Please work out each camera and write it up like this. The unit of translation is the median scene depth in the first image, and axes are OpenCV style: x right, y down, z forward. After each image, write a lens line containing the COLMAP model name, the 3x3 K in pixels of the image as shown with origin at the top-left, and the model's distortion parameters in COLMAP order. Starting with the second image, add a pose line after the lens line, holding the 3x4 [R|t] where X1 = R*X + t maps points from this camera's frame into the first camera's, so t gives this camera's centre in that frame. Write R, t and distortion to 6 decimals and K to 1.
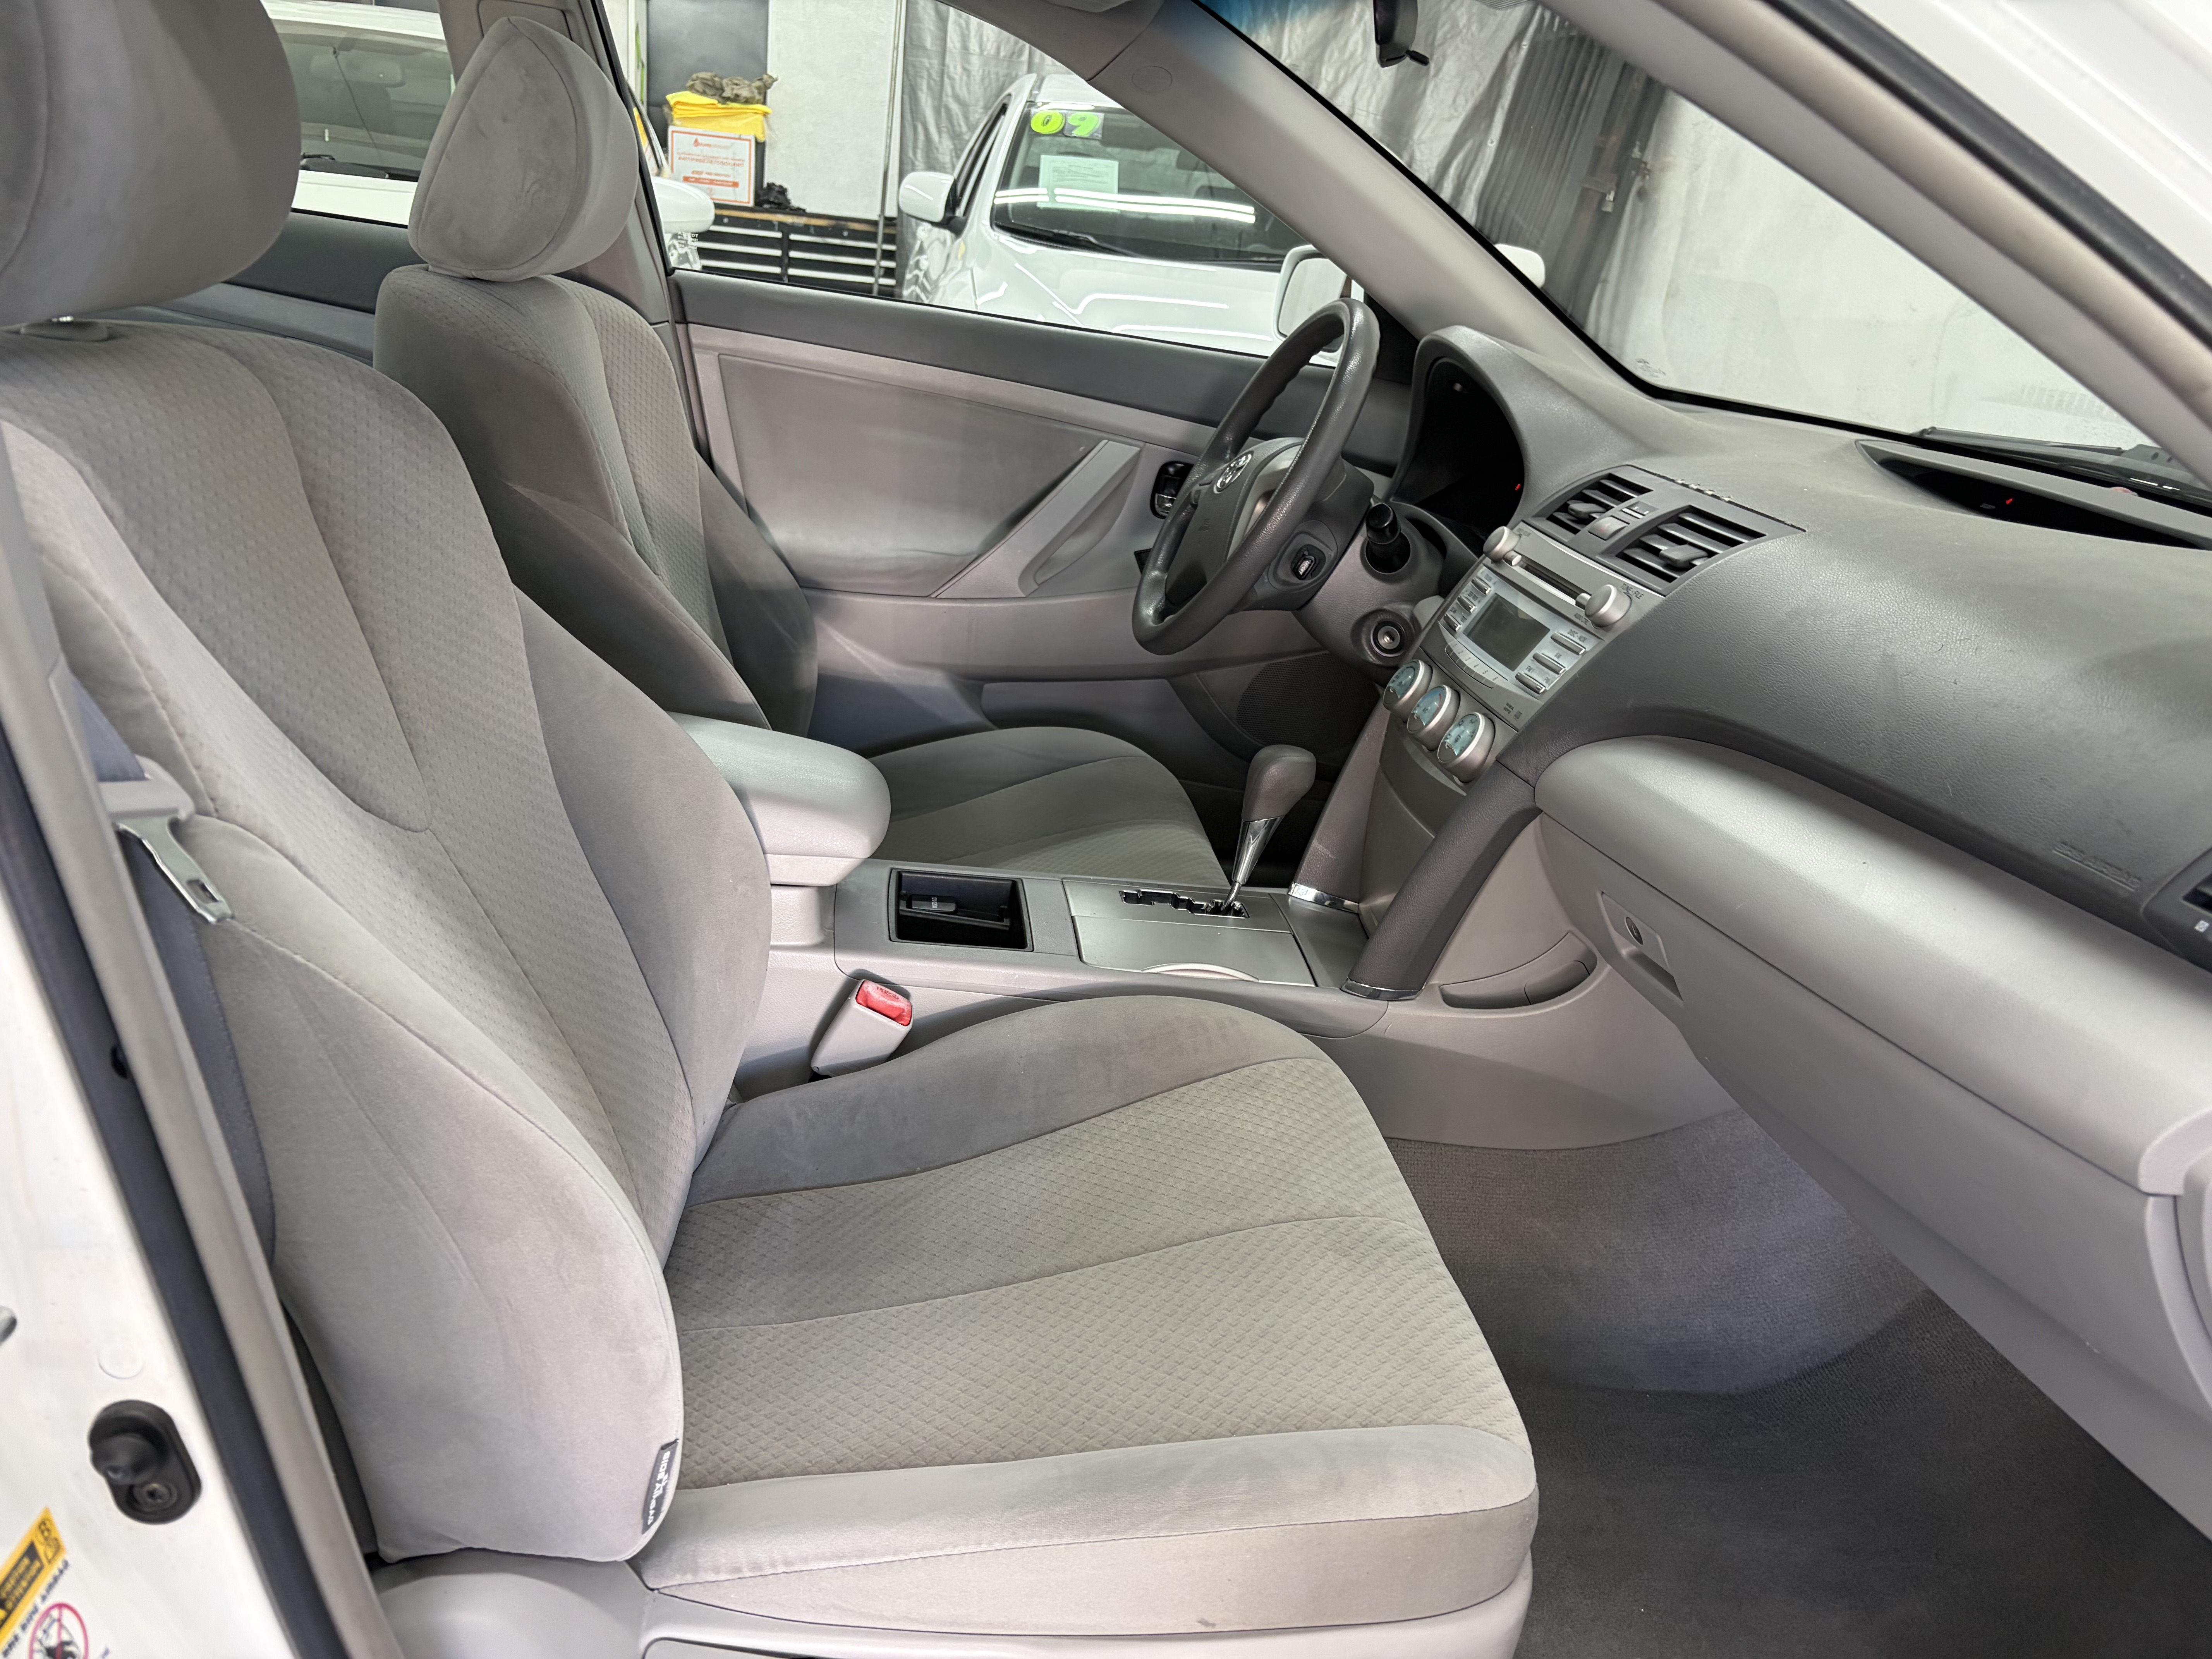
lens RADIAL K [[1680.0, 0, 1114.9], [0, 1680.0, 820.4], [0, 0, 1]] dist [0.031528, -0.022622]
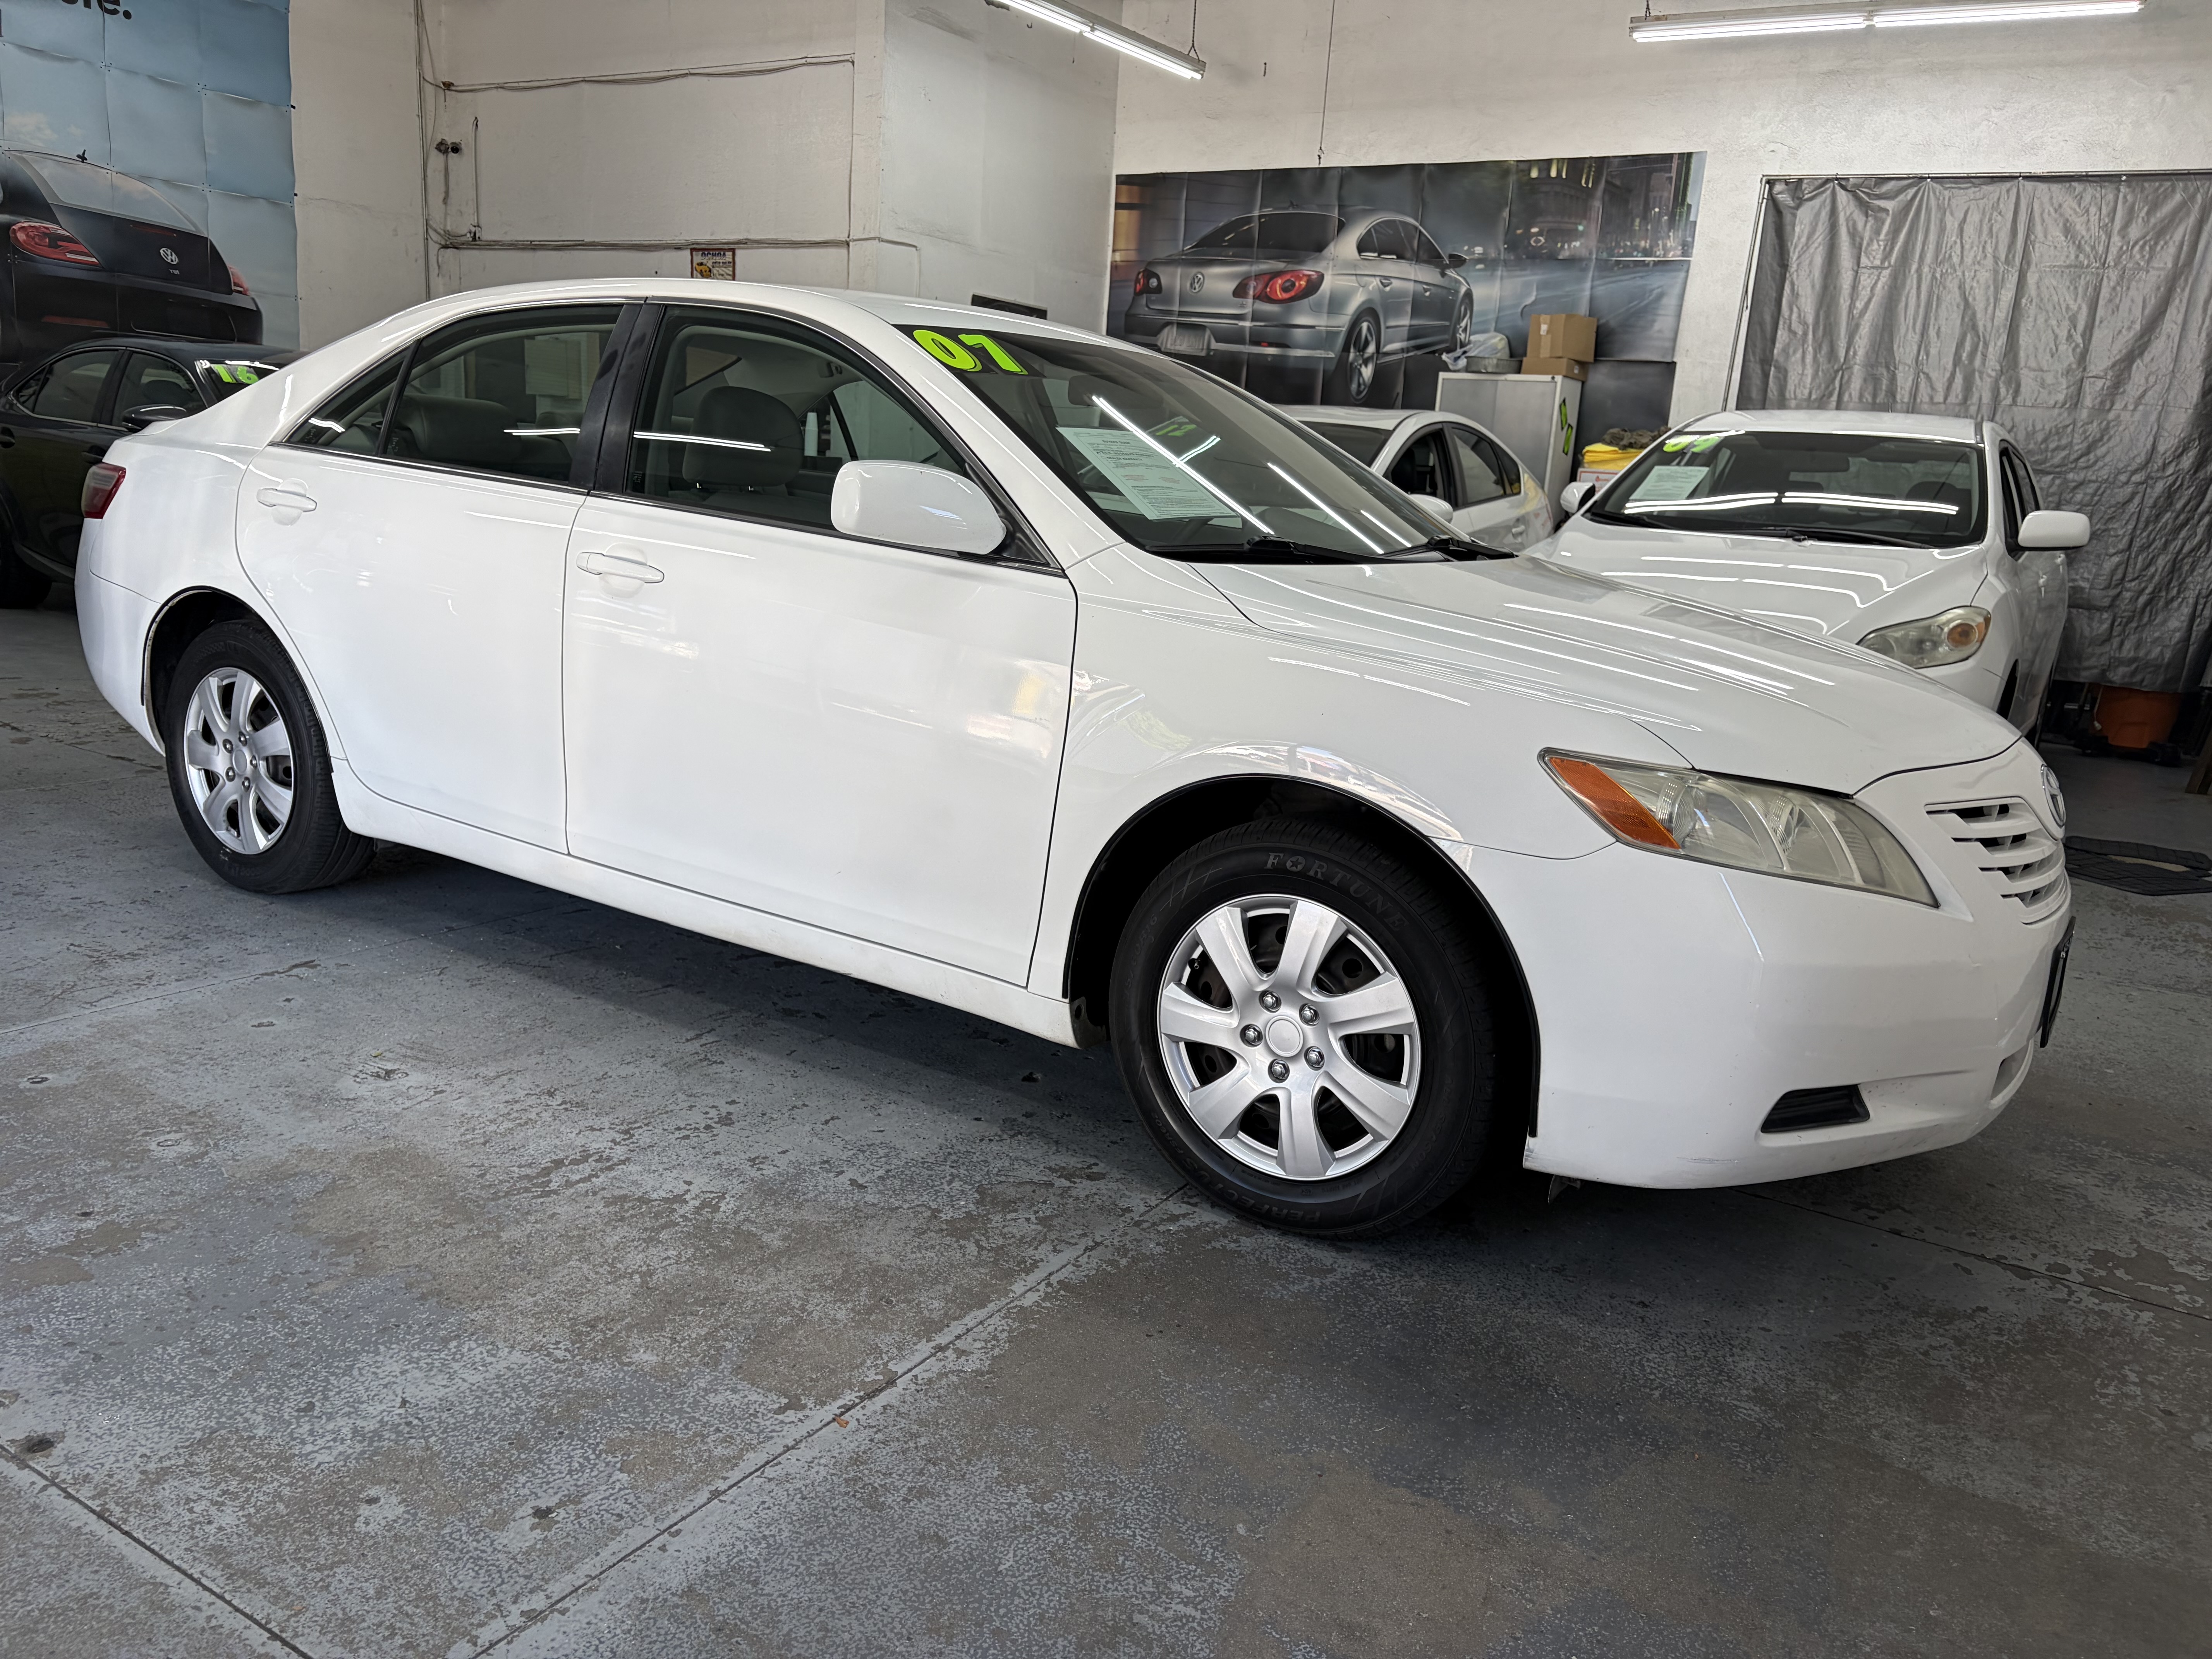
lens RADIAL K [[1678.7, 0, 1145.2], [0, 1678.7, 839.6], [0, 0, 1]] dist [0.035795, -0.035182]
pose [[0.776670, 0.079666, -0.624850, 1.625611], [-0.195287, 0.973547, -0.118611, 0.493033], [0.598871, 0.214147, 0.771683, -0.843811]]
